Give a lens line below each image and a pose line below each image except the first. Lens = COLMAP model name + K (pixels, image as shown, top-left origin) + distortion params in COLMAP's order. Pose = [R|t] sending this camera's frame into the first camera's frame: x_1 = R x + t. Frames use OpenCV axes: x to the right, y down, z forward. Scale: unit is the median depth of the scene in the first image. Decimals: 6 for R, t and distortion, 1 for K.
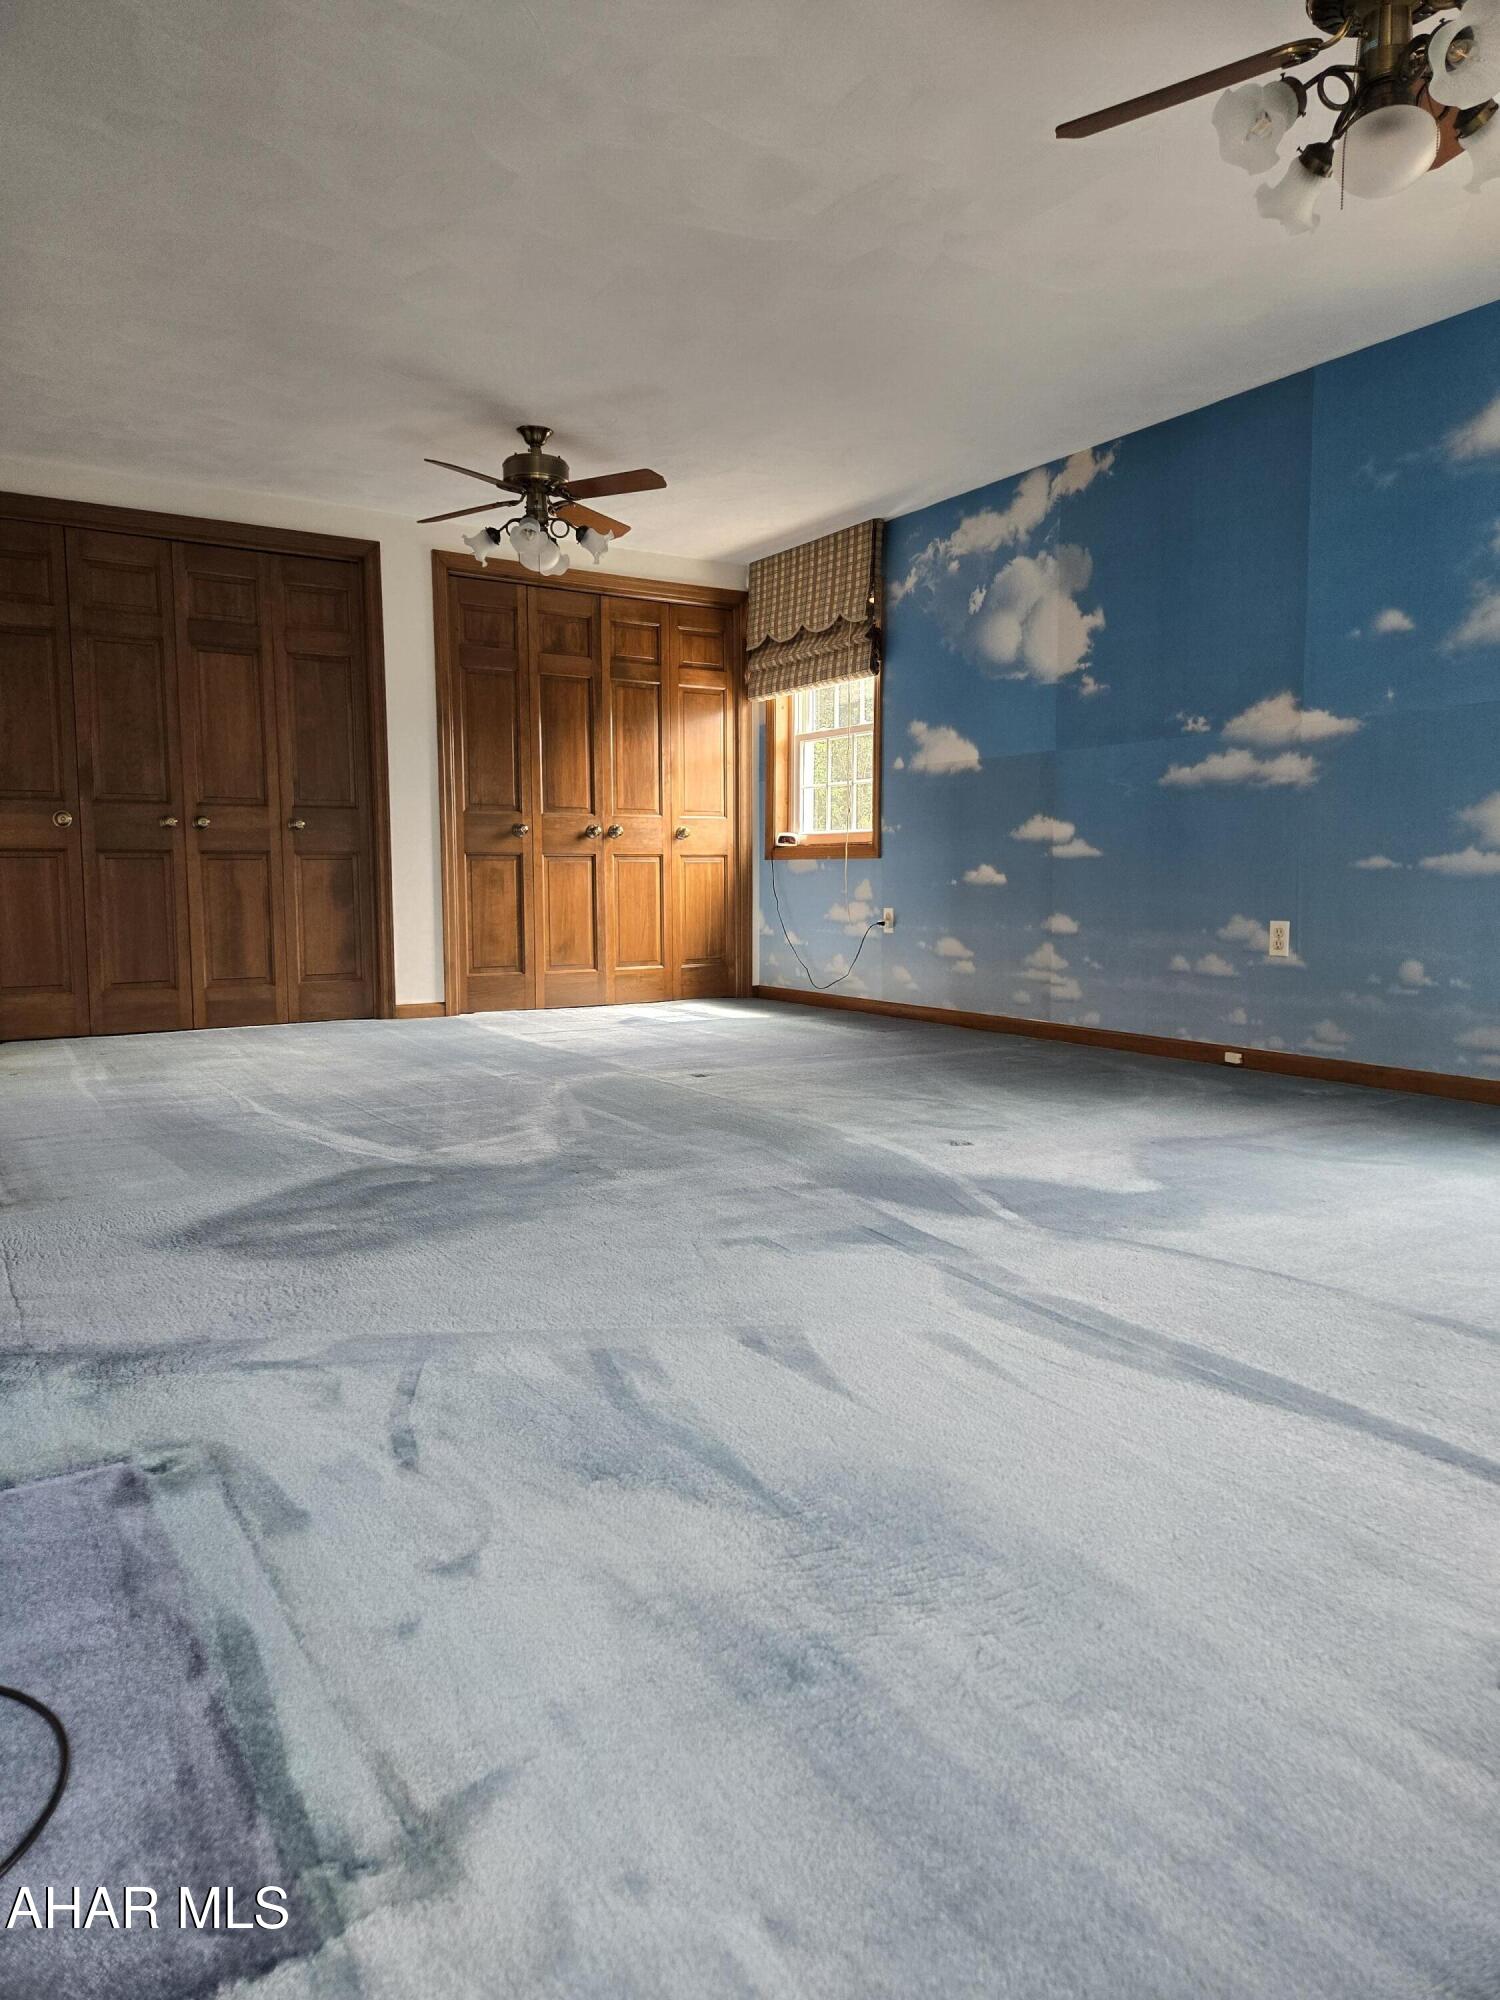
lens RADIAL K [[1354.7, 0, 748.7], [0, 1354.7, 998.1], [0, 0, 1]] dist [0.060835, -0.005994]
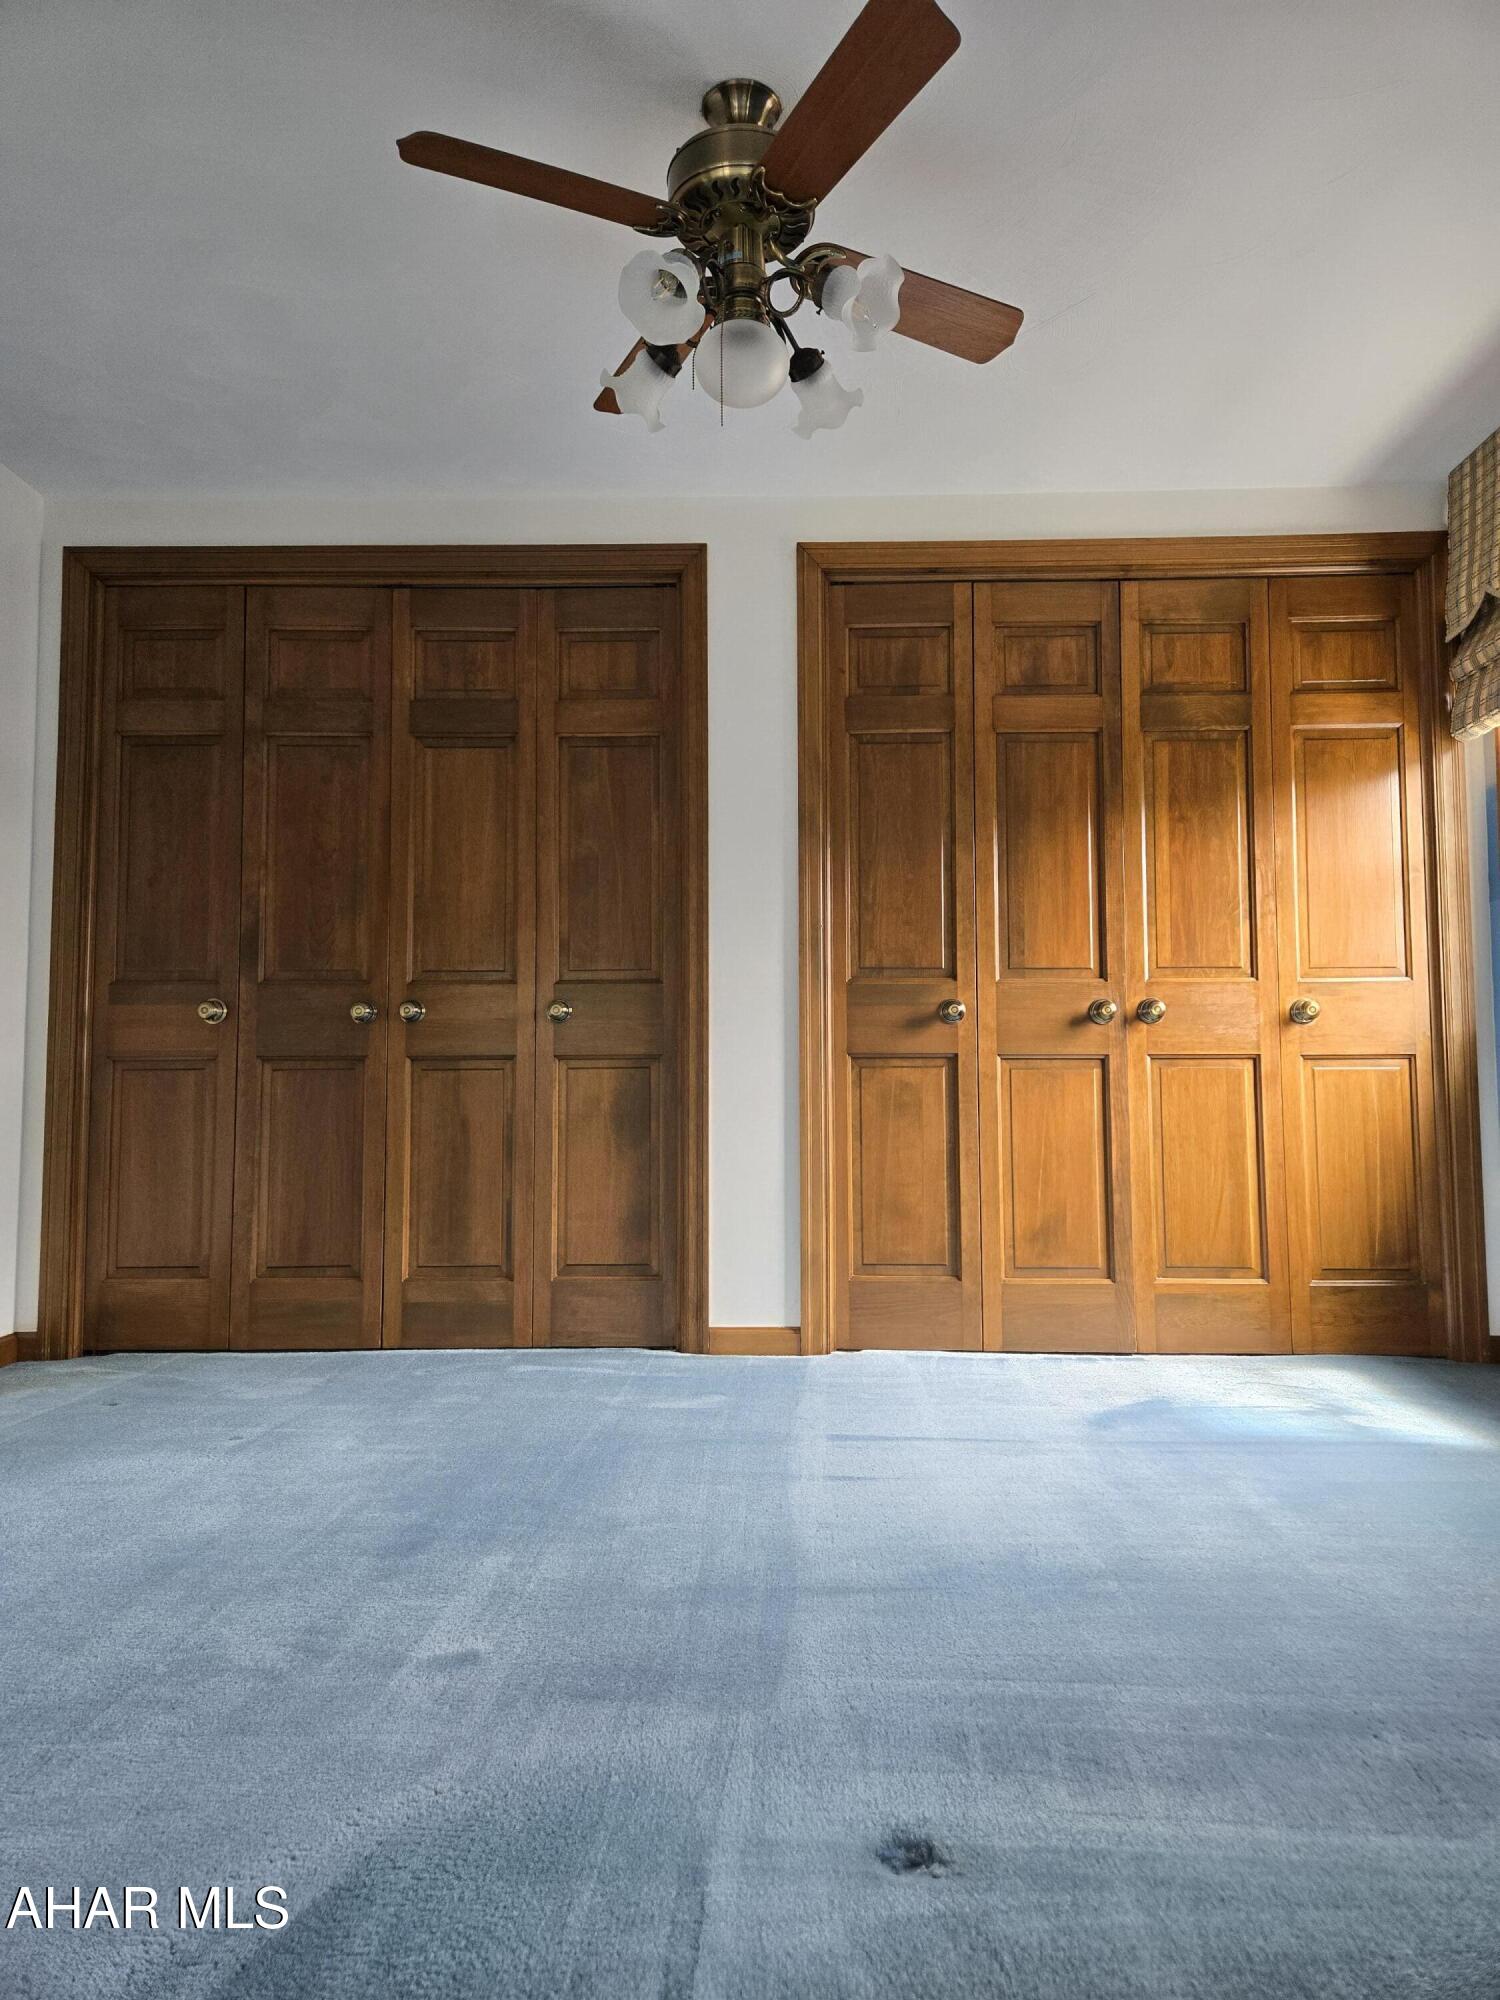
lens RADIAL K [[1354.7, 0, 755.4], [0, 1354.7, 998.6], [0, 0, 1]] dist [0.060835, -0.005994]
pose [[0.830981, -0.041596, -0.554744, 0.068292], [-0.052767, 0.986811, -0.153036, -0.042289], [0.553793, 0.156442, 0.817826, 0.519090]]
